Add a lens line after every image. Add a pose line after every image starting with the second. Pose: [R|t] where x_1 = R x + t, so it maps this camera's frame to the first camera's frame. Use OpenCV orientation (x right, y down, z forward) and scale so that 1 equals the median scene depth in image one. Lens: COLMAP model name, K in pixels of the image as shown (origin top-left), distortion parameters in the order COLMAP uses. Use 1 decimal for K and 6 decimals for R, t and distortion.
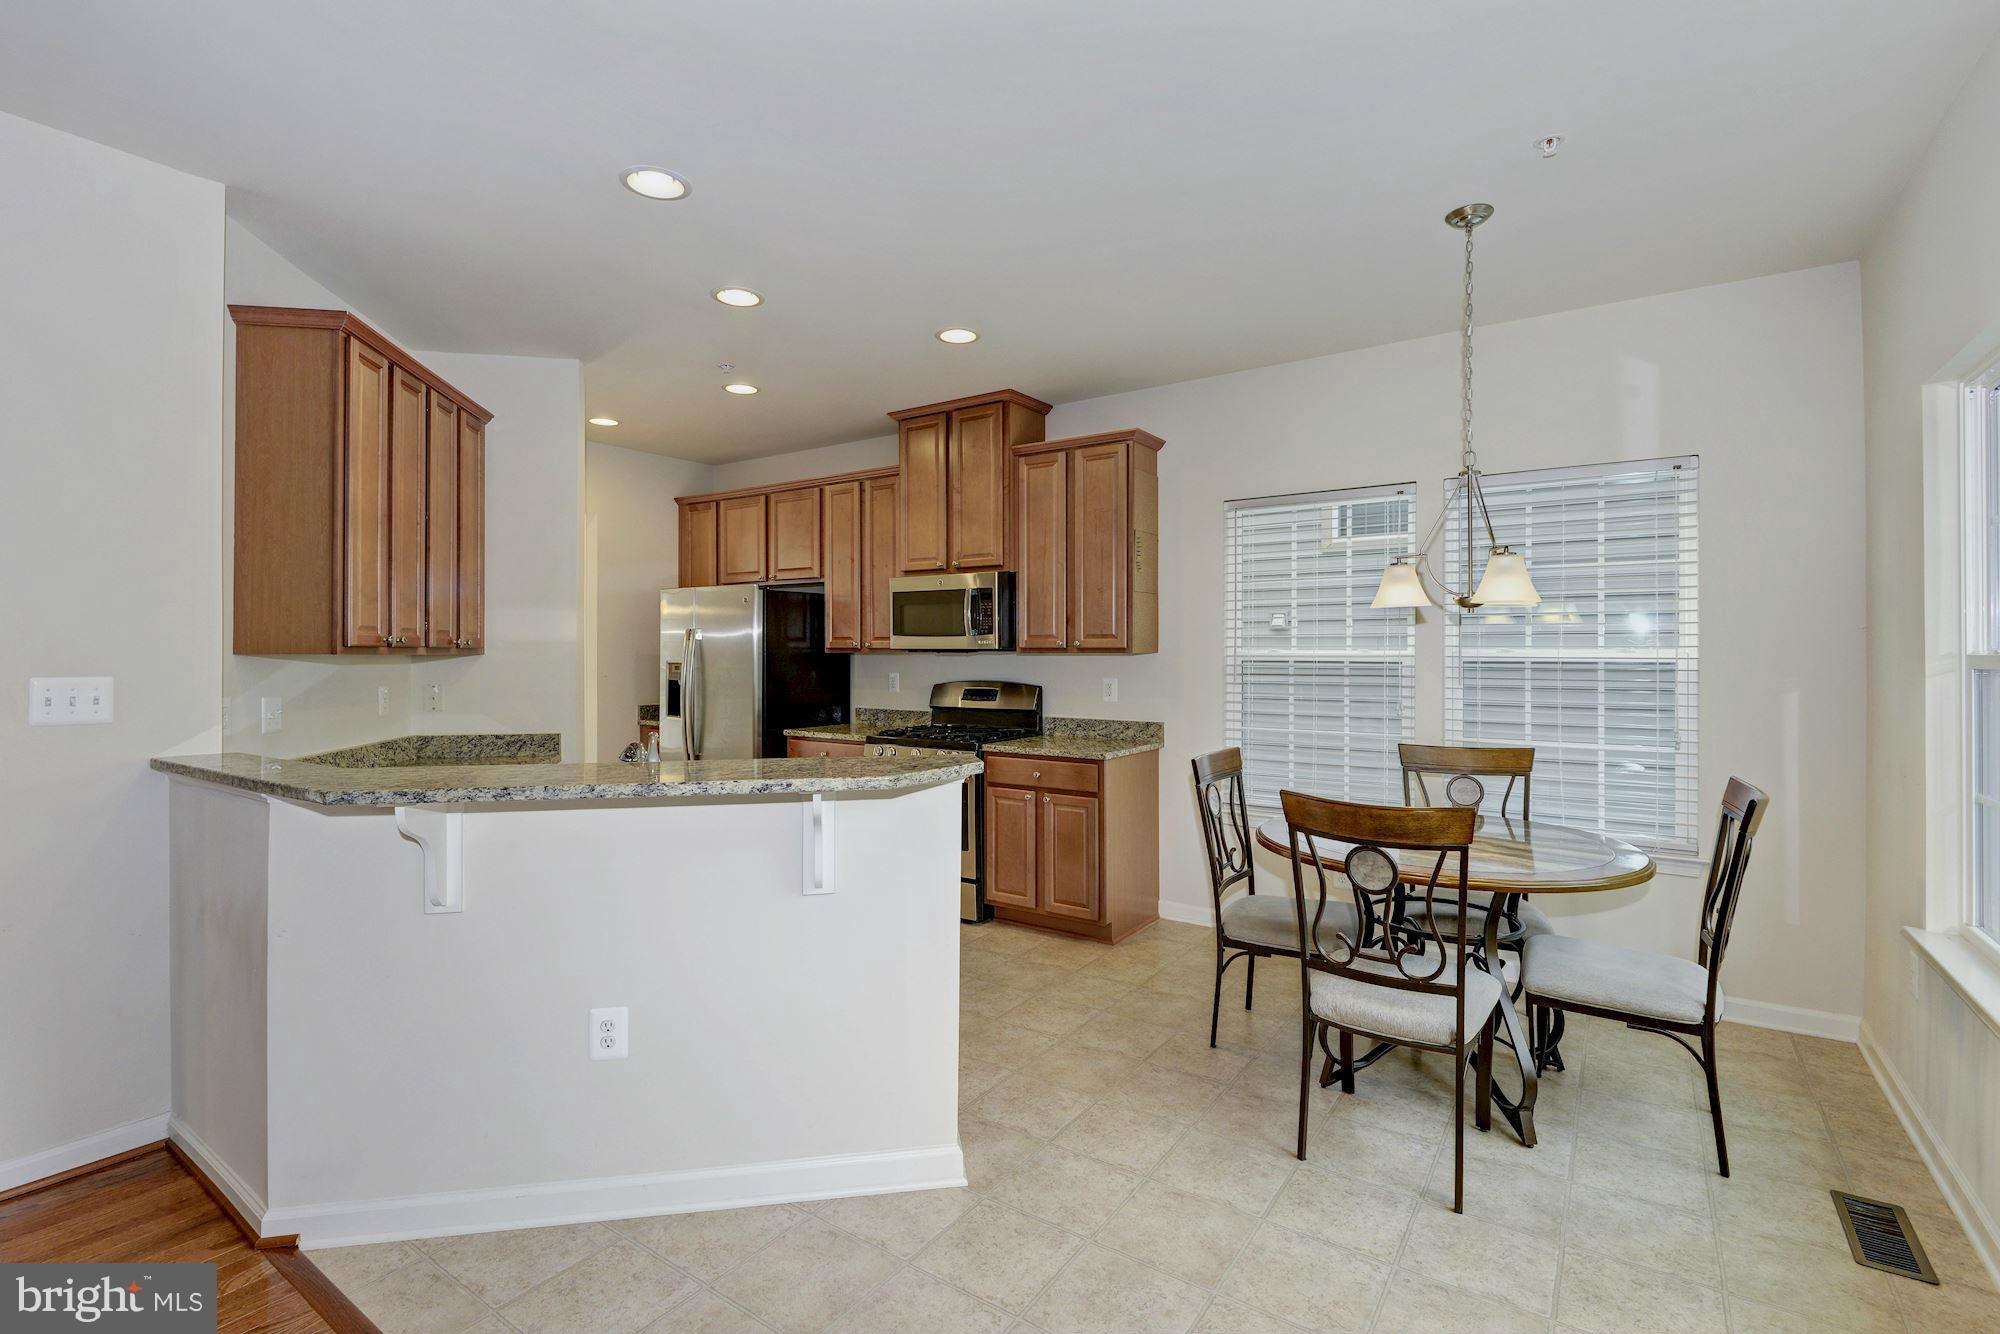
lens RADIAL K [[923.9, 0, 986.7], [0, 923.9, 649.1], [0, 0, 1]] dist [0.002958, -0.006709]
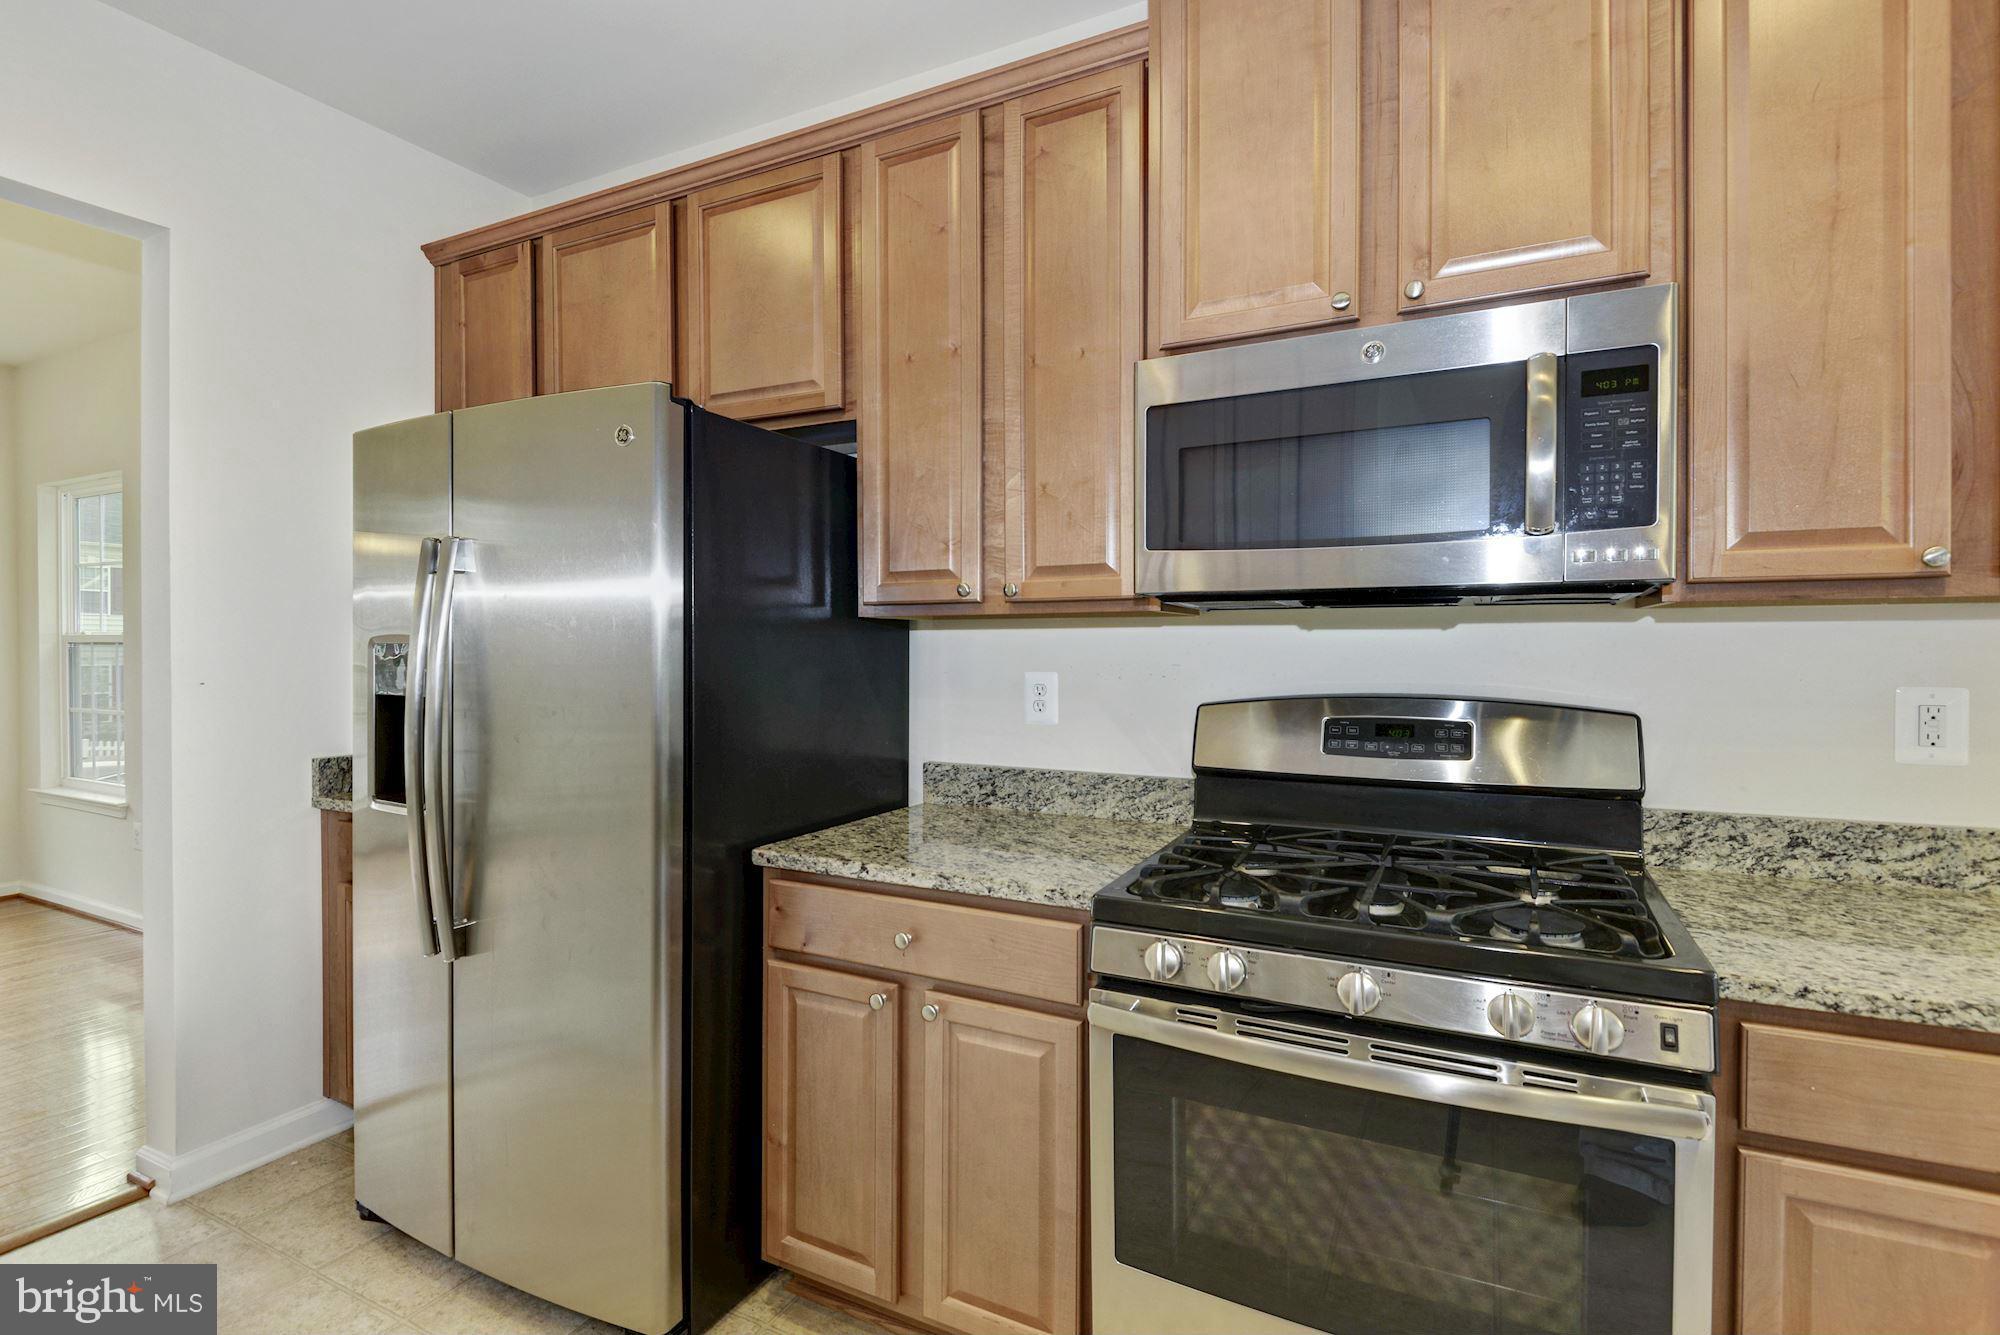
lens RADIAL K [[923.9, 0, 980.7], [0, 923.9, 648.0], [0, 0, 1]] dist [0.002958, -0.006709]
pose [[0.986306, -0.000353, 0.164928, -0.224783], [0.000184, 0.999999, 0.001042, 0.018753], [-0.164928, -0.000997, 0.986305, 0.770003]]
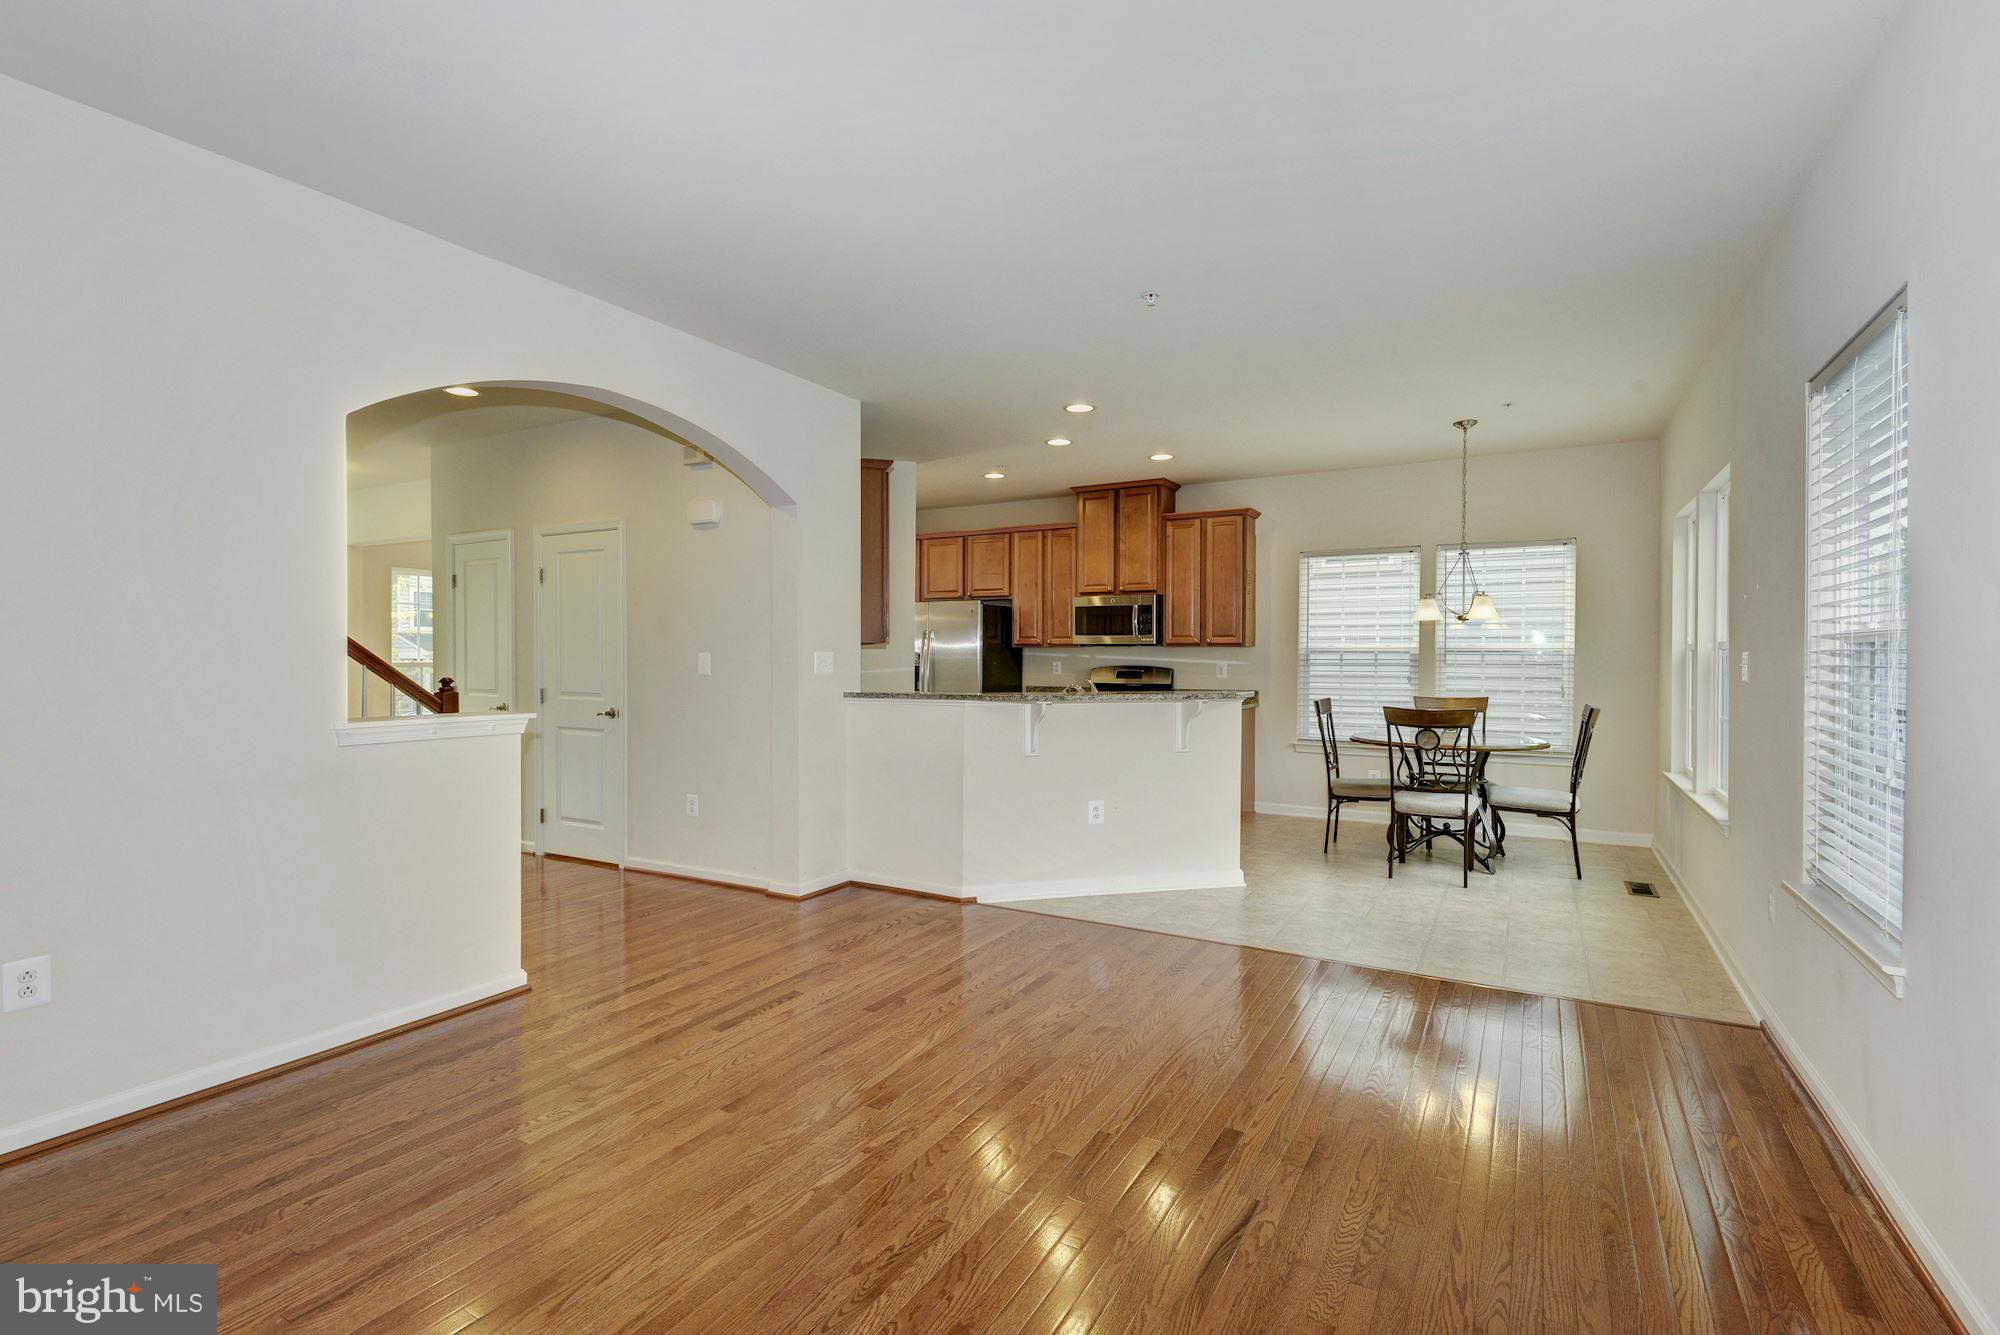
lens RADIAL K [[923.9, 0, 991.6], [0, 923.9, 668.9], [0, 0, 1]] dist [0.002958, -0.006709]
pose [[0.996997, 0.001552, 0.077419, -0.385033], [-0.002773, 0.999873, 0.015667, 0.018676], [-0.077385, -0.015835, 0.996876, -0.542873]]
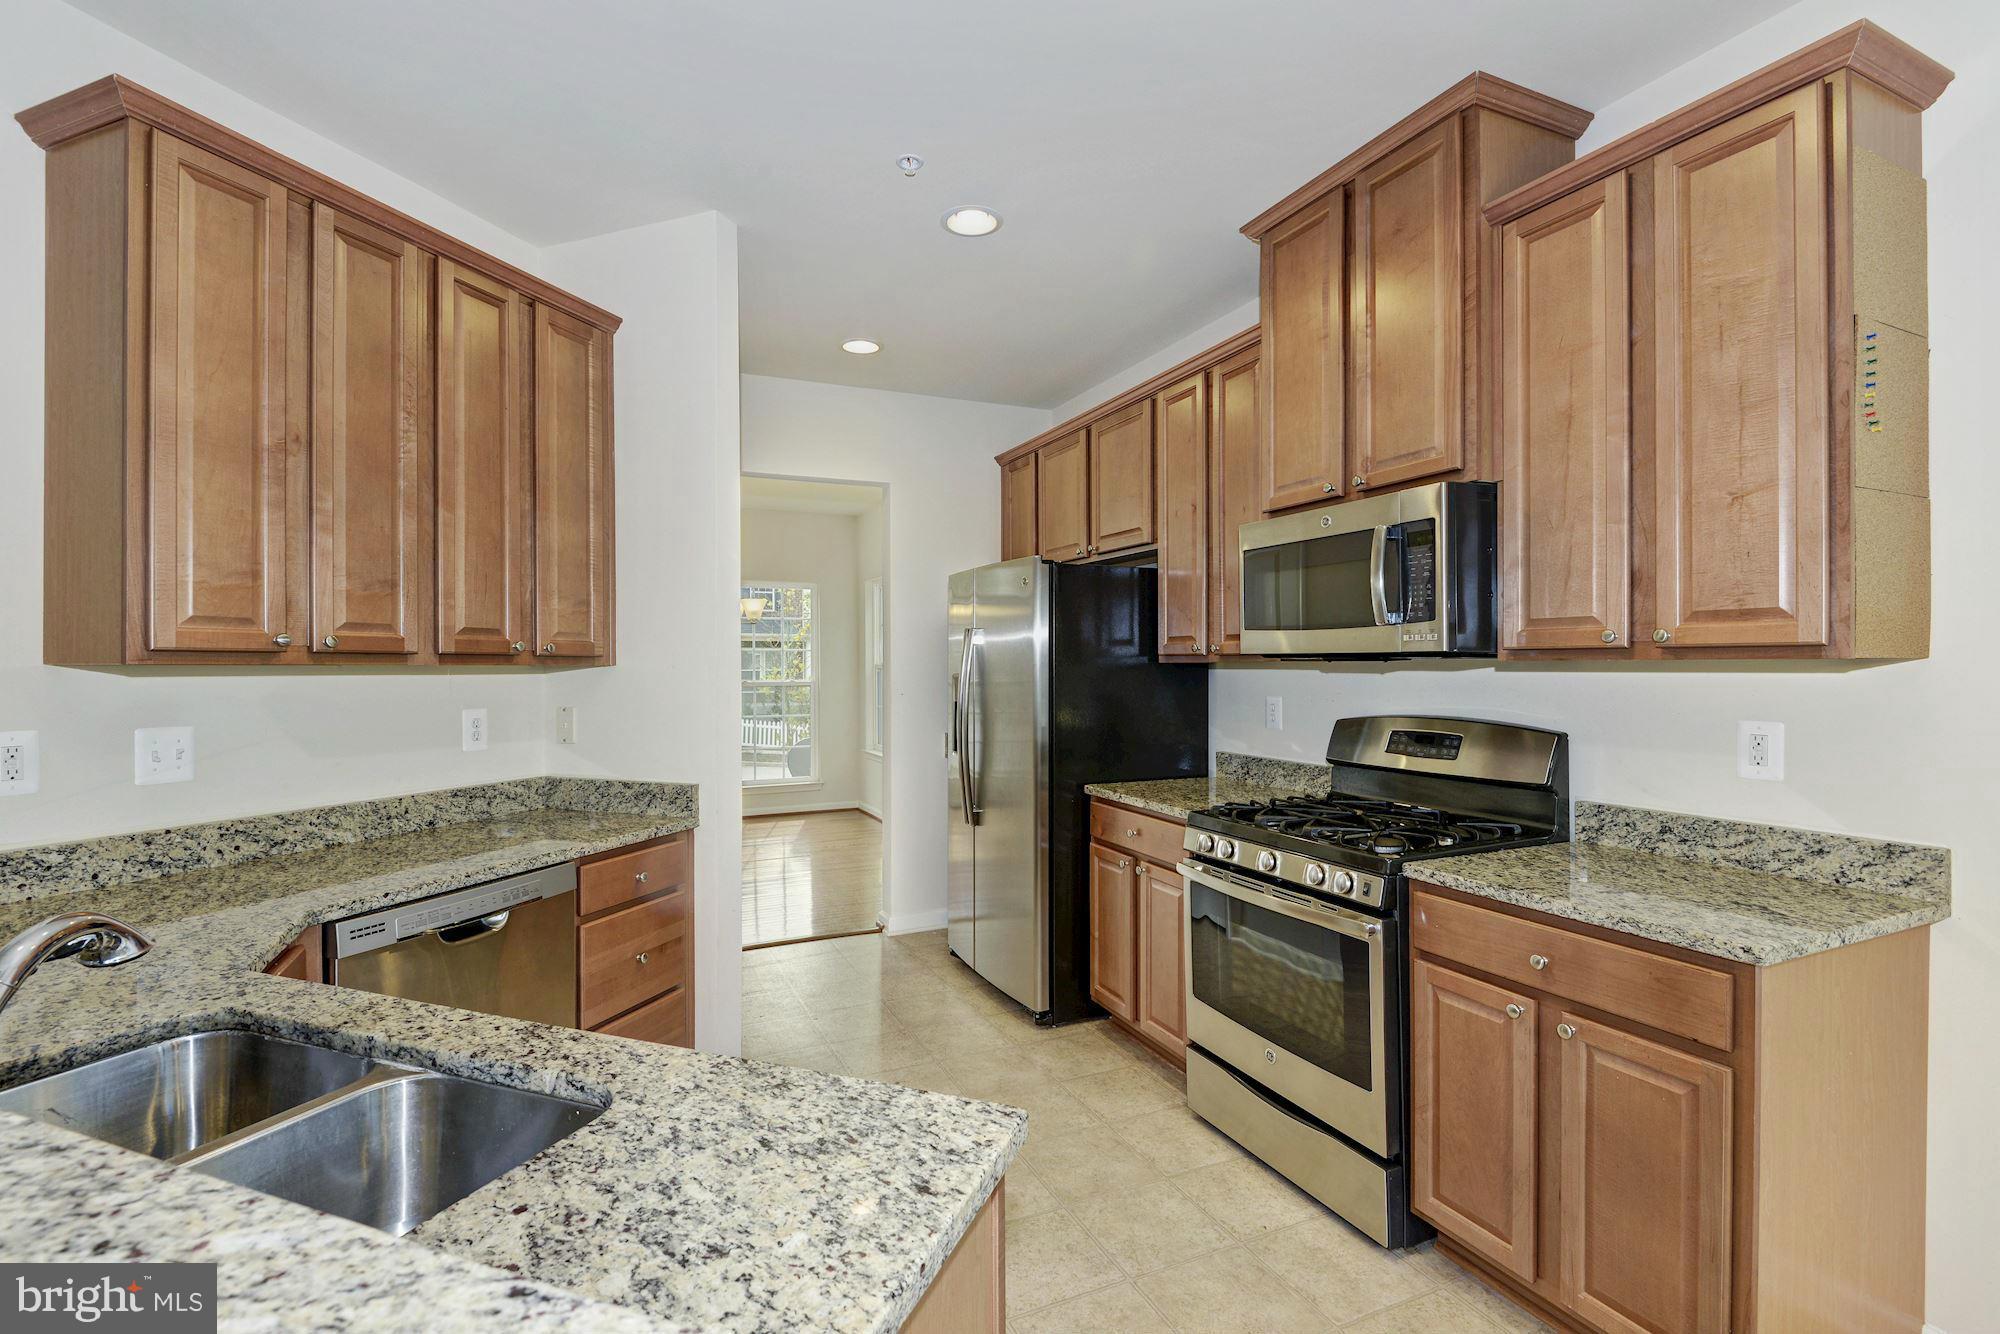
lens RADIAL K [[923.9, 0, 988.0], [0, 923.9, 668.1], [0, 0, 1]] dist [0.002958, -0.006709]
pose [[0.862304, -0.000530, -0.506391, 0.047164], [0.003036, 0.999987, 0.004123, 0.005352], [0.506382, -0.005092, 0.862294, 0.489852]]
